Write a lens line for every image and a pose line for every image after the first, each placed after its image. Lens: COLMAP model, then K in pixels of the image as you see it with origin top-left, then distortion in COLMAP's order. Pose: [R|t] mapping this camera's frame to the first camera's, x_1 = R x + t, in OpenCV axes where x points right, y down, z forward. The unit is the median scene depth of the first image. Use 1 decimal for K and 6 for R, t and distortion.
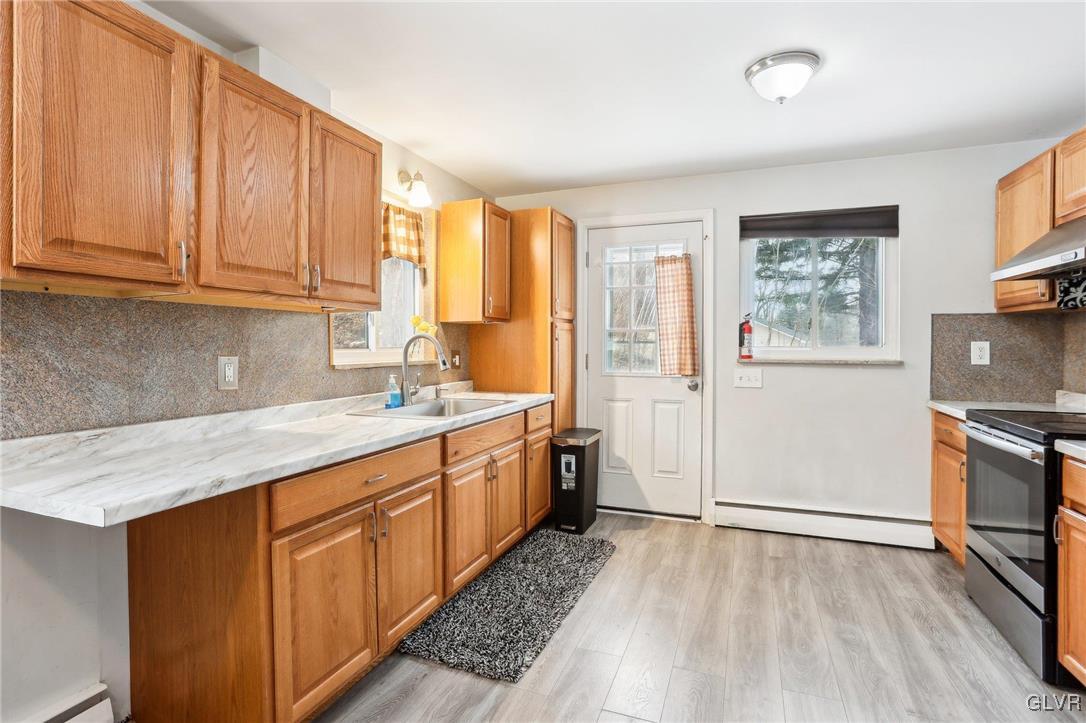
lens RADIAL K [[547.1, 0, 522.7], [0, 547.1, 346.6], [0, 0, 1]] dist [-0.068489, 0.019172]
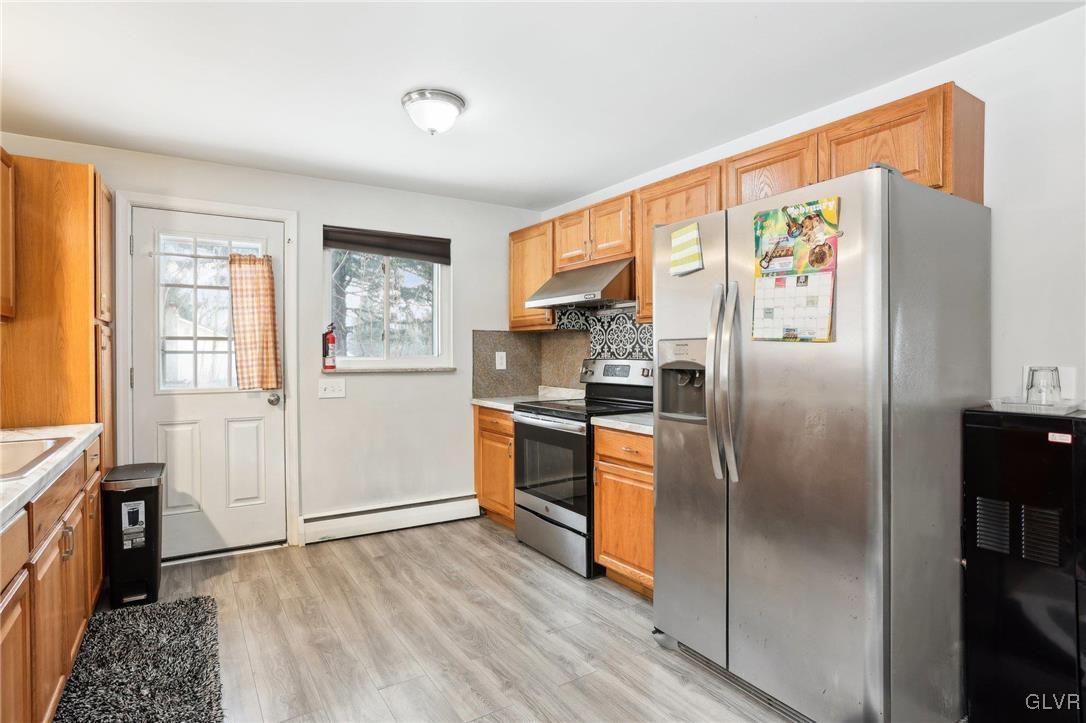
lens RADIAL K [[547.1, 0, 543.5], [0, 547.1, 353.9], [0, 0, 1]] dist [-0.068489, 0.019172]
pose [[0.559725, -0.002096, 0.828676, -0.229428], [0.006240, 0.999979, -0.001685, -0.001407], [-0.828655, 0.006115, 0.559726, 0.139944]]
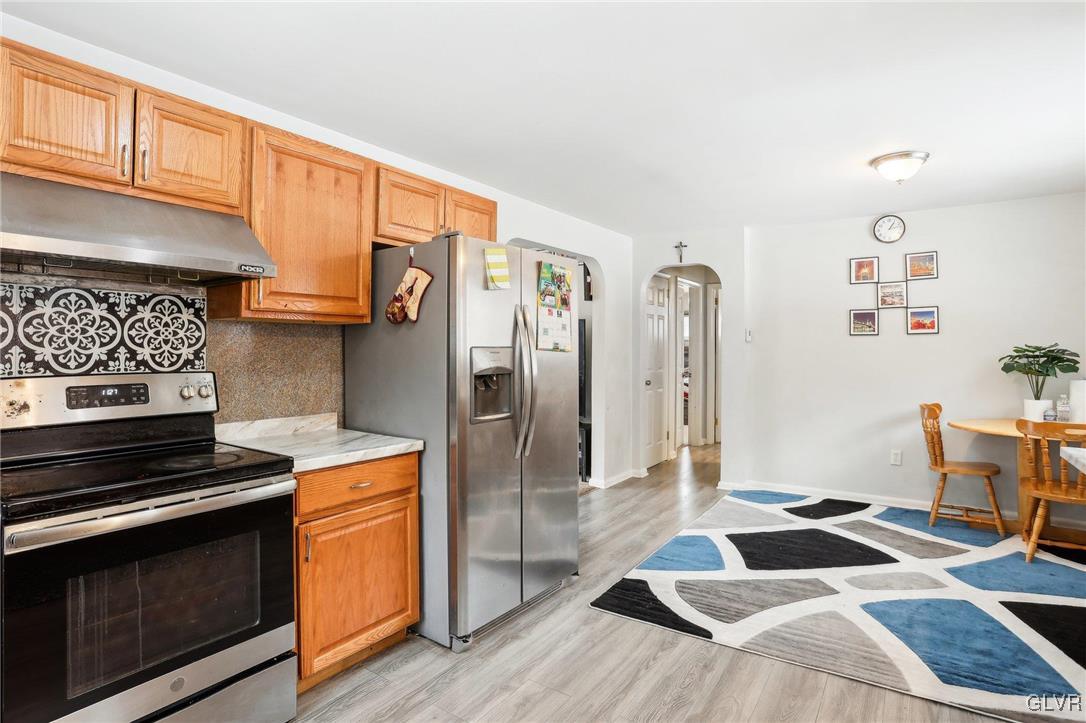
lens RADIAL K [[547.1, 0, 493.7], [0, 547.1, 351.6], [0, 0, 1]] dist [-0.068489, 0.019172]
pose [[-0.962084, 0.004700, 0.272714, 0.231786], [0.005842, 0.999977, 0.003373, -0.016429], [-0.272692, 0.004839, -0.962089, 1.131019]]
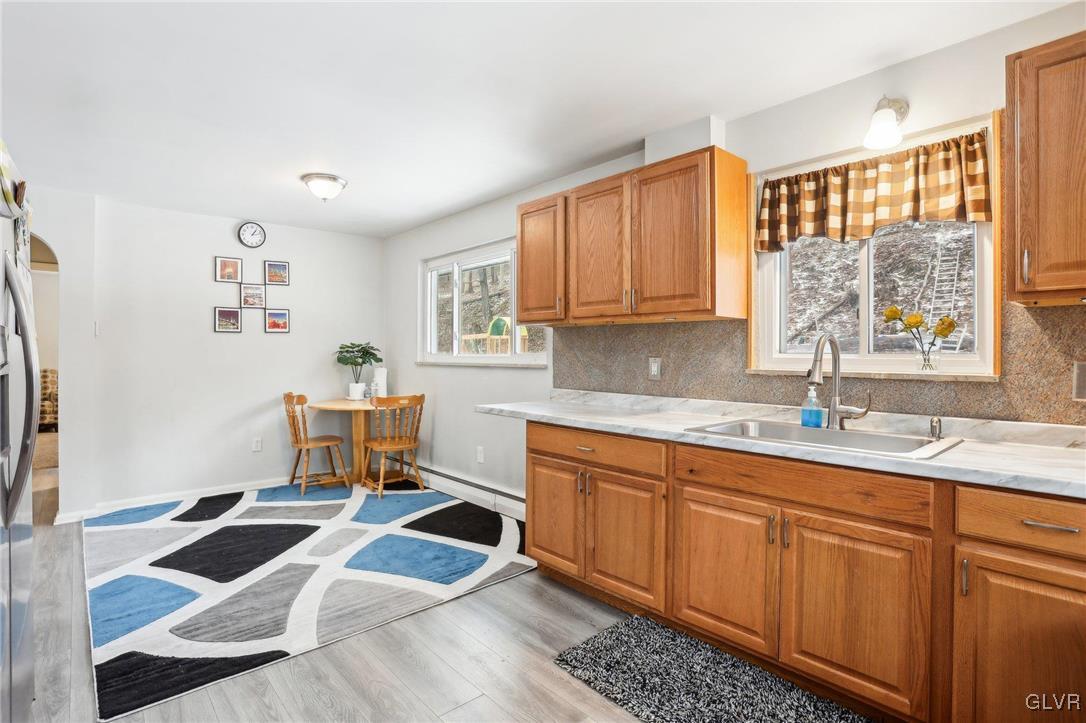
lens RADIAL K [[547.1, 0, 527.1], [0, 547.1, 358.5], [0, 0, 1]] dist [-0.068489, 0.019172]
pose [[-0.459707, 0.015708, -0.887932, 0.610371], [-0.000704, 0.999837, 0.018052, -0.003407], [0.888071, 0.008923, -0.459620, 0.911433]]
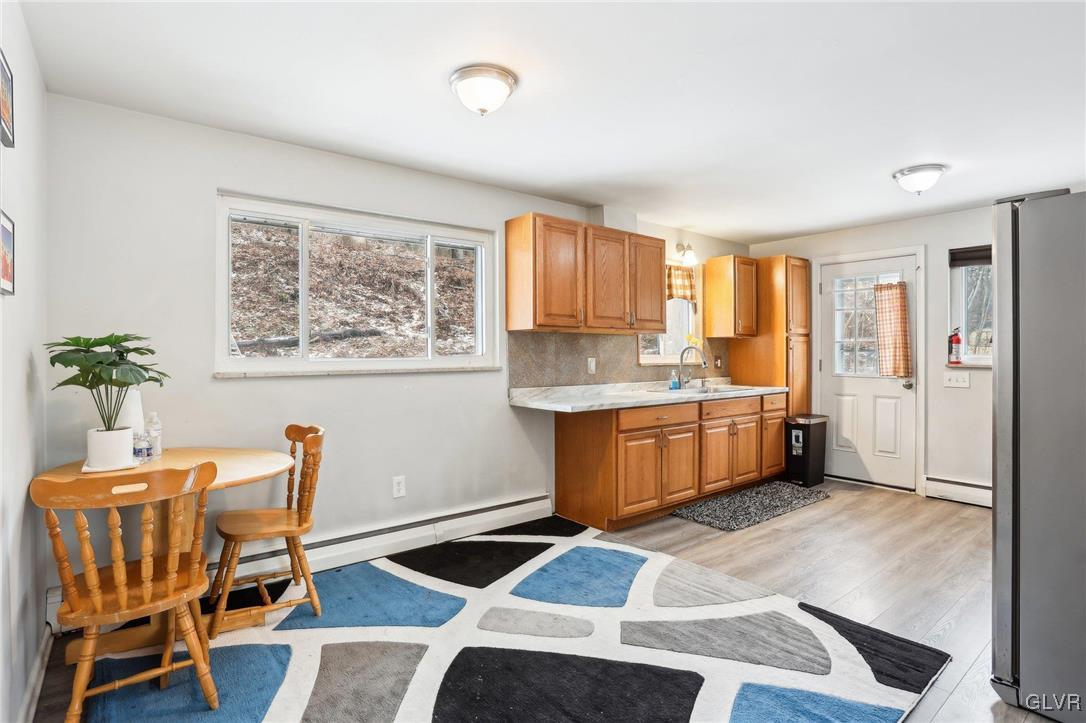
lens RADIAL K [[547.1, 0, 529.6], [0, 547.1, 344.0], [0, 0, 1]] dist [-0.068489, 0.019172]
pose [[0.872963, -0.005104, -0.487760, 0.180995], [-0.004502, 0.999818, -0.018520, 0.003806], [0.487766, 0.018363, 0.872781, -0.638431]]
